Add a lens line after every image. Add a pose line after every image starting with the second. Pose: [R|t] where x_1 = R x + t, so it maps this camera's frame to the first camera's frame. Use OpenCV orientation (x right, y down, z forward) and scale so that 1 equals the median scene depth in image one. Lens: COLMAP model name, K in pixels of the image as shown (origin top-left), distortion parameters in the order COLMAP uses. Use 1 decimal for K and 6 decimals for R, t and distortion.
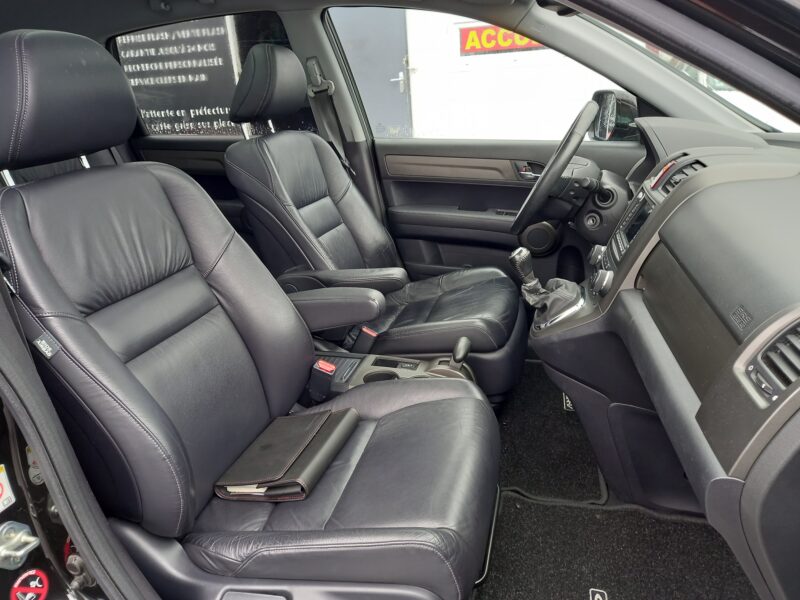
lens RADIAL K [[578.3, 0, 404.2], [0, 578.3, 299.5], [0, 0, 1]] dist [0.076615, -0.071413]
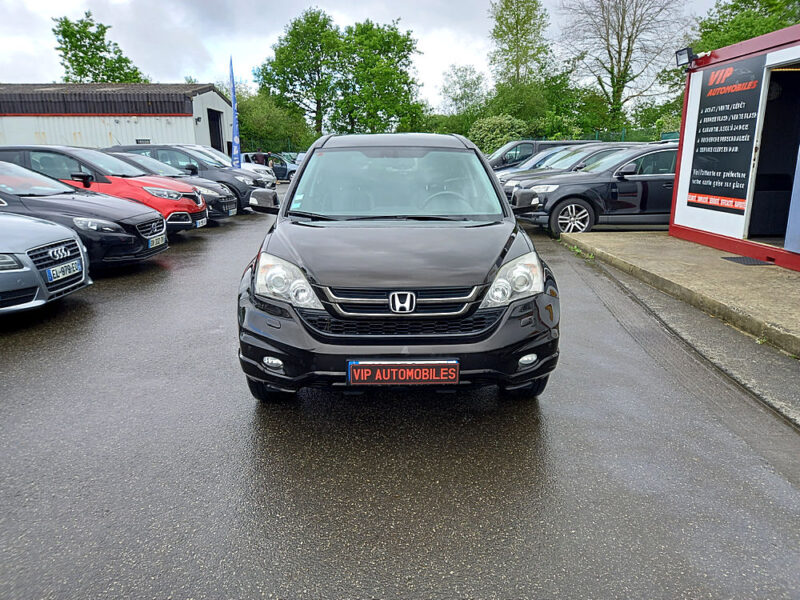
lens RADIAL K [[578.3, 0, 404.2], [0, 578.3, 299.5], [0, 0, 1]] dist [0.076615, -0.071413]
pose [[0.276517, 0.290234, -0.916135, 3.210735], [-0.335923, 0.922359, 0.190814, -0.339803], [0.900385, 0.254987, 0.352544, -0.100374]]
